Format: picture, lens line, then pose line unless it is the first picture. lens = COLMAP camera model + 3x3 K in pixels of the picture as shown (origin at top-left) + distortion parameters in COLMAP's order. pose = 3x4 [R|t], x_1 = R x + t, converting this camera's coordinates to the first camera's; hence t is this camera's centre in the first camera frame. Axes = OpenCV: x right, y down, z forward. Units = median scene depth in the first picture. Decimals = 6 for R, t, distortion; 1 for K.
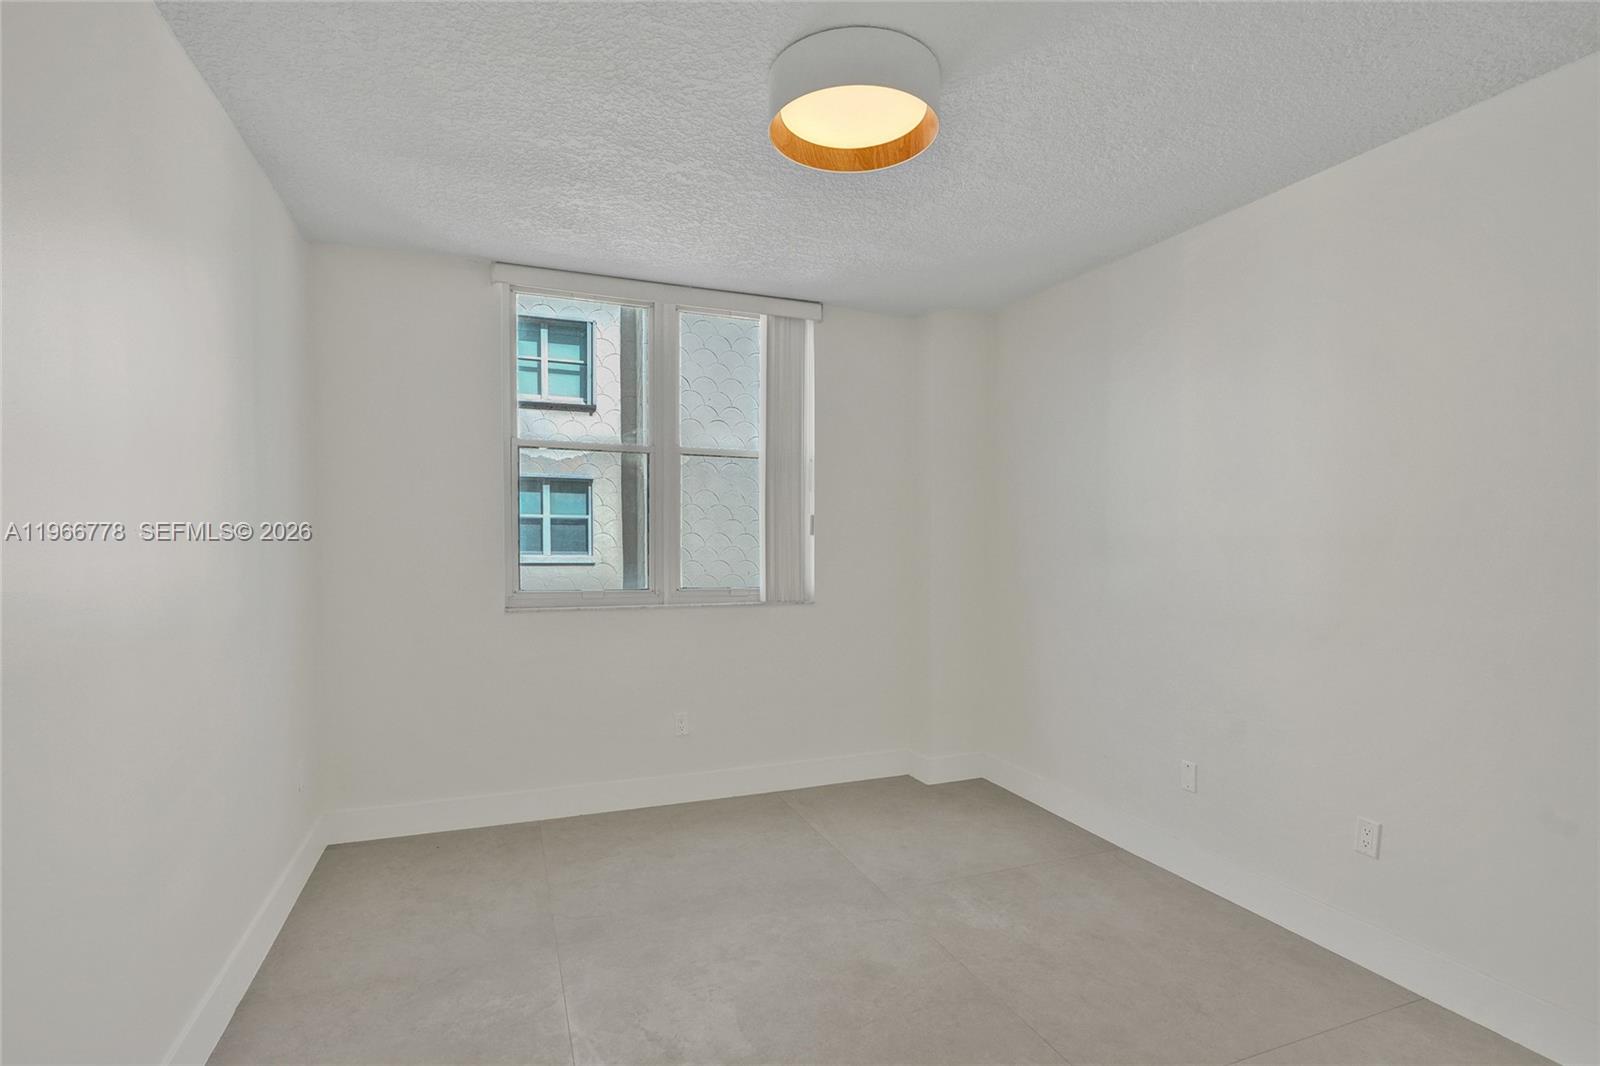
lens RADIAL K [[755.2, 0, 796.8], [0, 755.2, 547.9], [0, 0, 1]] dist [-0.000402, -0.000027]
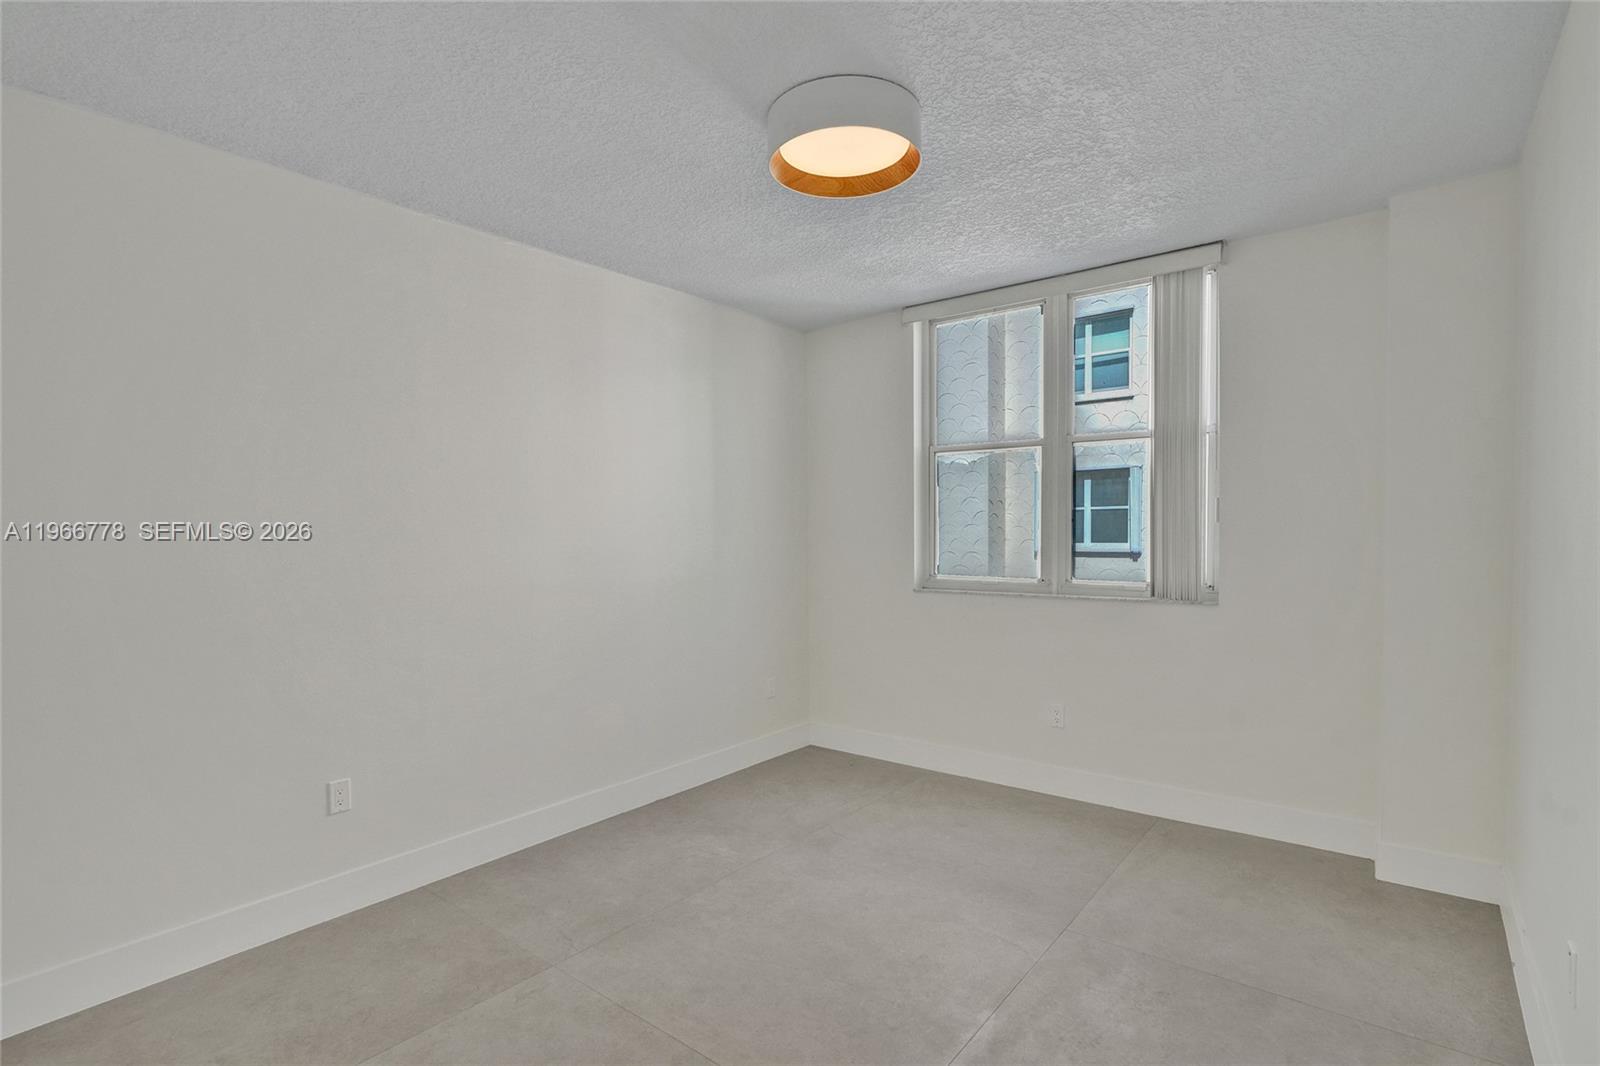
lens RADIAL K [[763.1, 0, 805.9], [0, 763.1, 520.1], [0, 0, 1]] dist [-0.008551, 0.000040]
pose [[0.528668, -0.017832, -0.848641, 0.494865], [-0.002820, 0.999737, -0.022764, 0.000189], [0.848824, 0.014428, 0.528479, 0.179619]]
